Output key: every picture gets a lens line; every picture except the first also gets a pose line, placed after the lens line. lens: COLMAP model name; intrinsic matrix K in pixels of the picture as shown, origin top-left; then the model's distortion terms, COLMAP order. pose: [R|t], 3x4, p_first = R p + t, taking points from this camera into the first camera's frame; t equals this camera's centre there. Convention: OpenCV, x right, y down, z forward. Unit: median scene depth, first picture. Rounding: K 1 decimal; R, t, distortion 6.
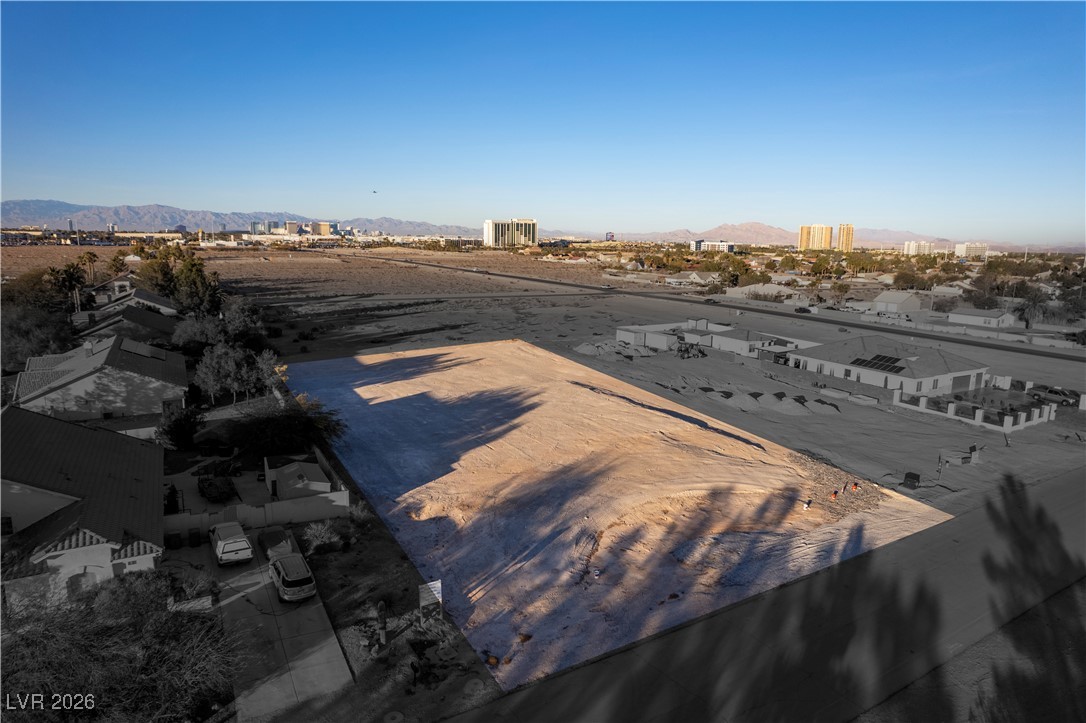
lens RADIAL K [[692.4, 0, 546.1], [0, 692.4, 373.1], [0, 0, 1]] dist [-0.069777, 0.052709]
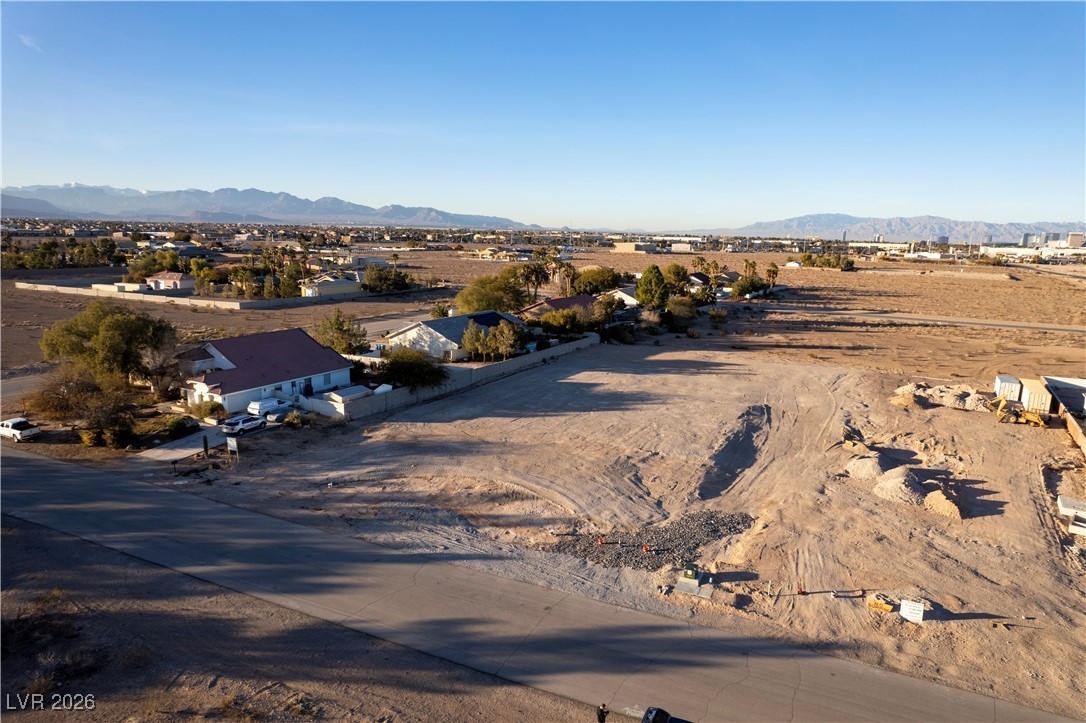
lens RADIAL K [[692.4, 0, 546.1], [0, 692.4, 373.1], [0, 0, 1]] dist [-0.069777, 0.052709]
pose [[0.530715, 0.160743, -0.832168, 0.239238], [-0.173610, 0.981649, 0.078897, -0.020020], [0.829579, 0.102601, 0.548883, 0.094615]]
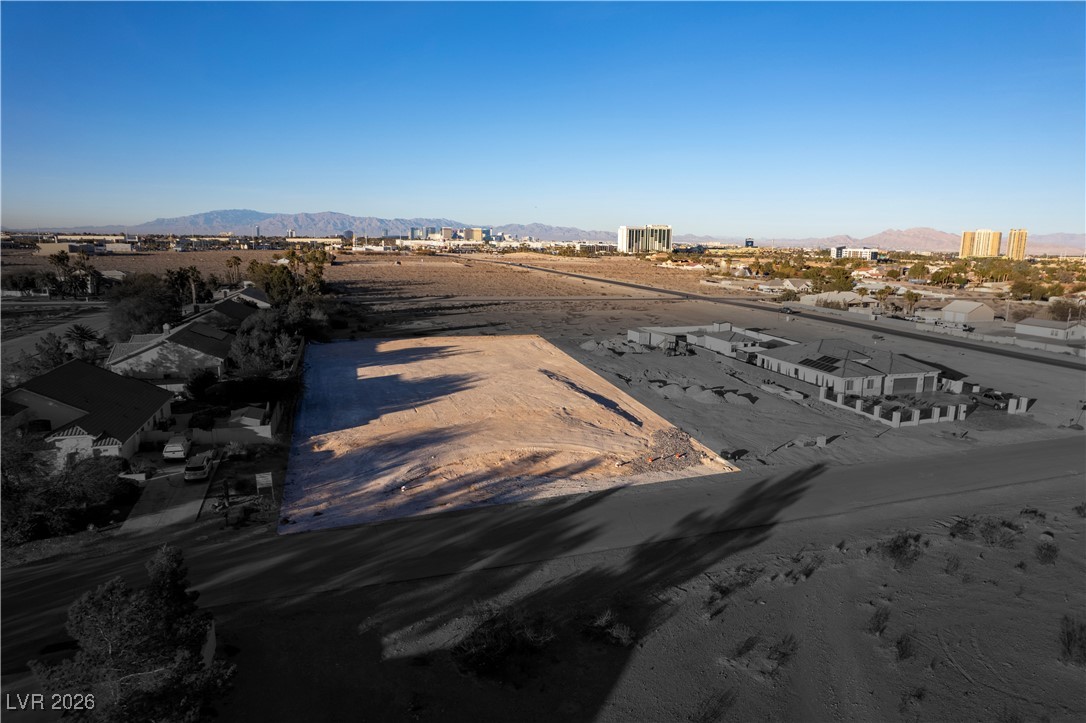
lens RADIAL K [[692.4, 0, 546.1], [0, 692.4, 373.1], [0, 0, 1]] dist [-0.069777, 0.052709]
pose [[0.977844, 0.037469, -0.205956, 0.106605], [-0.039047, 0.999231, -0.003601, 0.008180], [0.205663, 0.011564, 0.978555, -0.054082]]
